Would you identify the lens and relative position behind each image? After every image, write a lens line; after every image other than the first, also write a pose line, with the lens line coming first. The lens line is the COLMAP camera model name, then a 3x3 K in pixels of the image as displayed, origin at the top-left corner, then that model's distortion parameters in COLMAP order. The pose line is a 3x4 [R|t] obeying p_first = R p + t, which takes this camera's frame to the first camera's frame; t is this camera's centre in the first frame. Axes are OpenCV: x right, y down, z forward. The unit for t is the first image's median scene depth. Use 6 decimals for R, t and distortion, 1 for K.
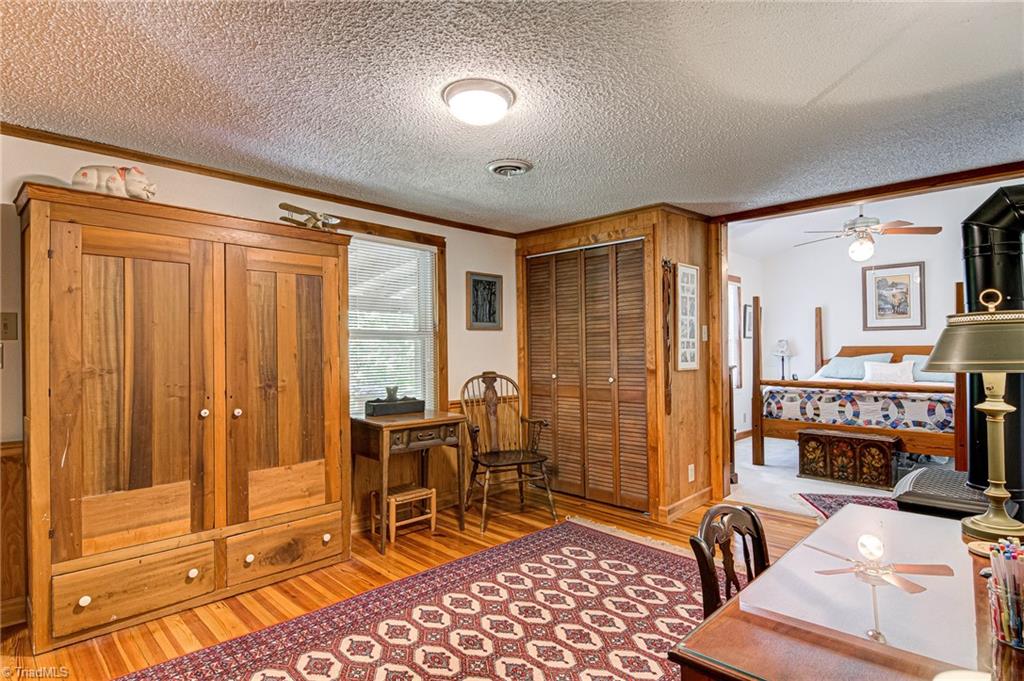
lens RADIAL K [[535.7, 0, 510.1], [0, 535.7, 342.0], [0, 0, 1]] dist [0.017106, -0.014230]
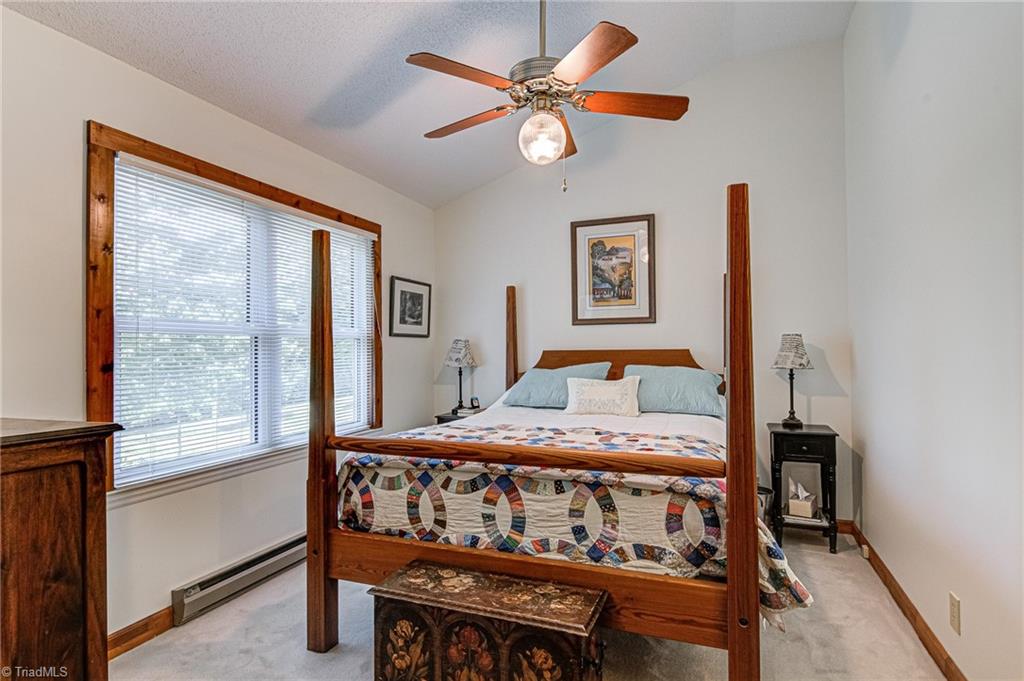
lens RADIAL K [[535.7, 0, 515.6], [0, 535.7, 345.8], [0, 0, 1]] dist [0.017106, -0.014230]
pose [[0.916641, 0.000591, 0.399712, 0.492510], [-0.001144, 0.999999, 0.001143, 0.002598], [-0.399710, -0.001505, 0.916640, 0.650957]]
